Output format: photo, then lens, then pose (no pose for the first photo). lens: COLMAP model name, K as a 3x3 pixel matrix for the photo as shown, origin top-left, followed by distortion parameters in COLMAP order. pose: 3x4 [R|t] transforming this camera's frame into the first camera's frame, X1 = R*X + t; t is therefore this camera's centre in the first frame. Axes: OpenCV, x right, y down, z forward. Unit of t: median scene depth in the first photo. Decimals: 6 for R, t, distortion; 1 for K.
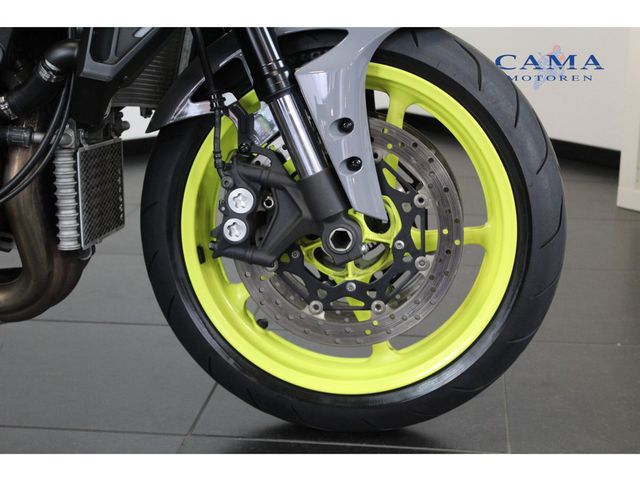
lens RADIAL K [[1180.0, 0, 320.0], [0, 1180.0, 240.0], [0, 0, 1]] dist [0.011545, 0.136307]
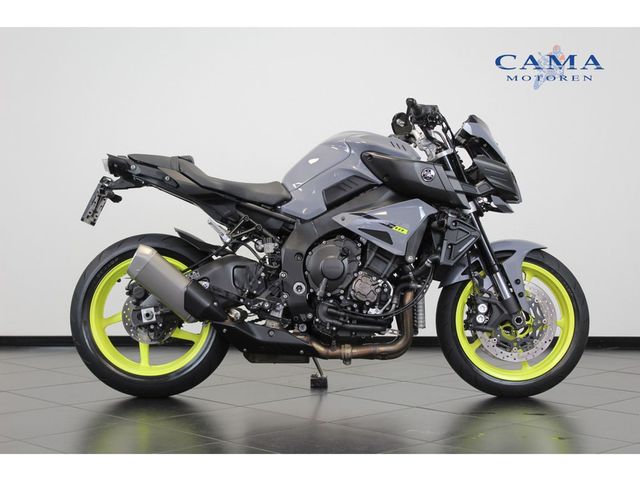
lens RADIAL K [[1146.6, 0, 320.0], [0, 1146.6, 240.0], [0, 0, 1]] dist [0.013622, 0.023376]
pose [[0.991984, -0.007670, 0.126132, -0.806732], [0.034440, 0.976780, -0.211461, 0.378922], [-0.121582, 0.214109, 0.969214, -1.684227]]
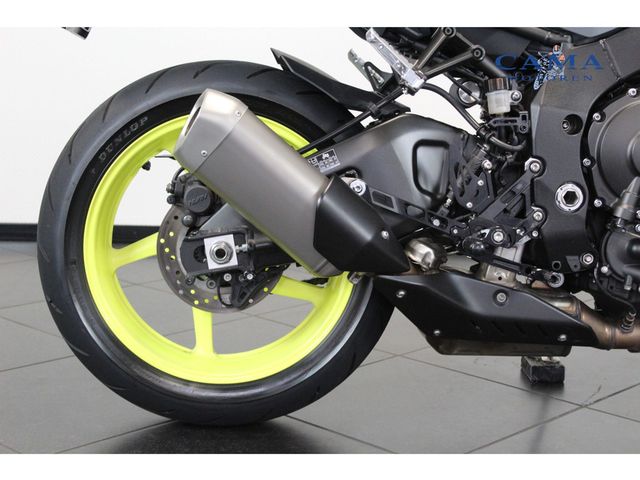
lens RADIAL K [[1180.0, 0, 320.0], [0, 1180.0, 240.0], [0, 0, 1]] dist [0.011545, 0.136307]
pose [[0.986879, -0.010099, 0.161145, -0.964555], [0.018779, 0.998448, -0.052429, 0.013823], [-0.160365, 0.054767, 0.985537, -0.160469]]
